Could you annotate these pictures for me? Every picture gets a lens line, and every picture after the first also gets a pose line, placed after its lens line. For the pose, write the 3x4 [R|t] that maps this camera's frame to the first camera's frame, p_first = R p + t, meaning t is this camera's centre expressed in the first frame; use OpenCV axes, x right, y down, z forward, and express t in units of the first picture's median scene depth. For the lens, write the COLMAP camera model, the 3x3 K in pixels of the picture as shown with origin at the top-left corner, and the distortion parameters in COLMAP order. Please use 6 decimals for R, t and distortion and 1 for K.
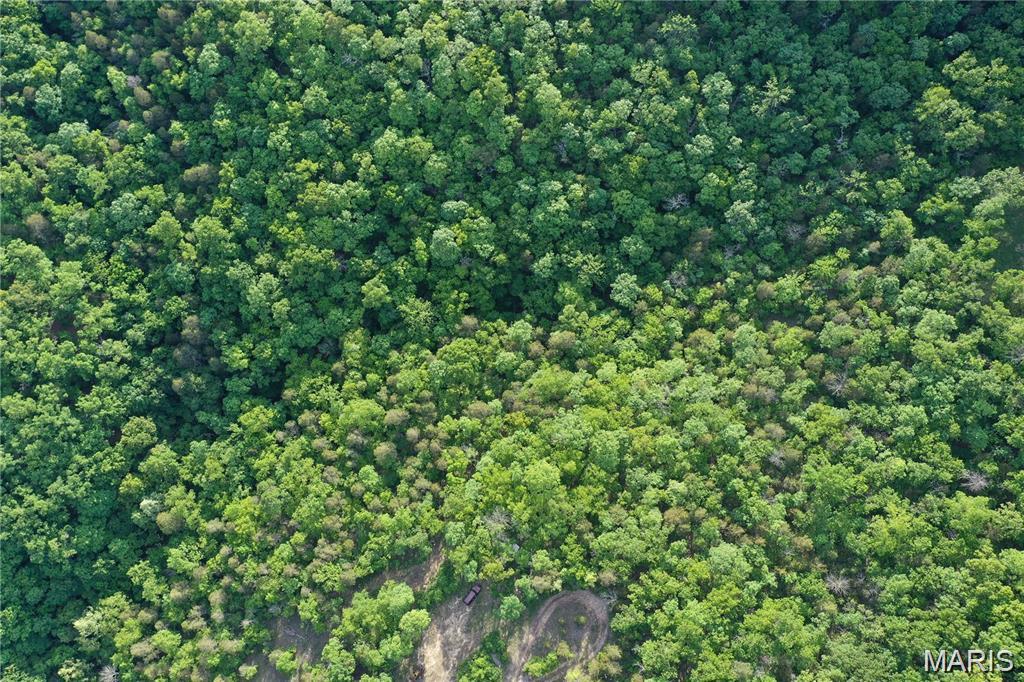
lens RADIAL K [[860.4, 0, 512.0], [0, 860.4, 341.0], [0, 0, 1]] dist [0.024610, 0.006911]
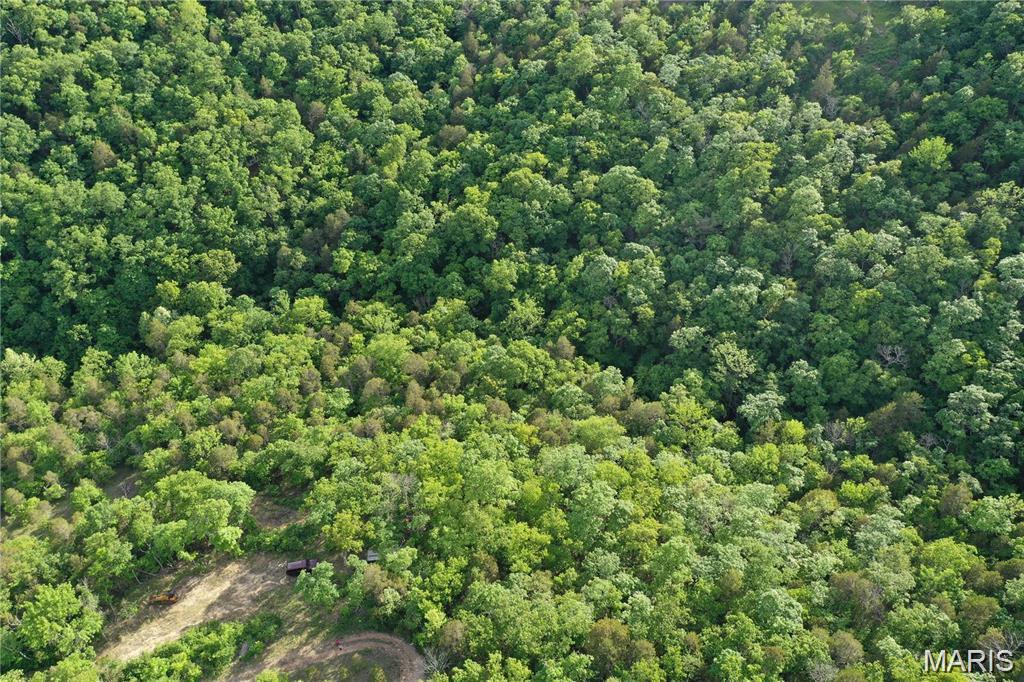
lens RADIAL K [[860.4, 0, 512.0], [0, 860.4, 341.0], [0, 0, 1]] dist [0.024610, 0.006911]
pose [[0.738741, 0.458728, -0.493791, 0.304712], [-0.651200, 0.674702, -0.347442, 0.283355], [0.173781, 0.578226, 0.797154, 0.363269]]
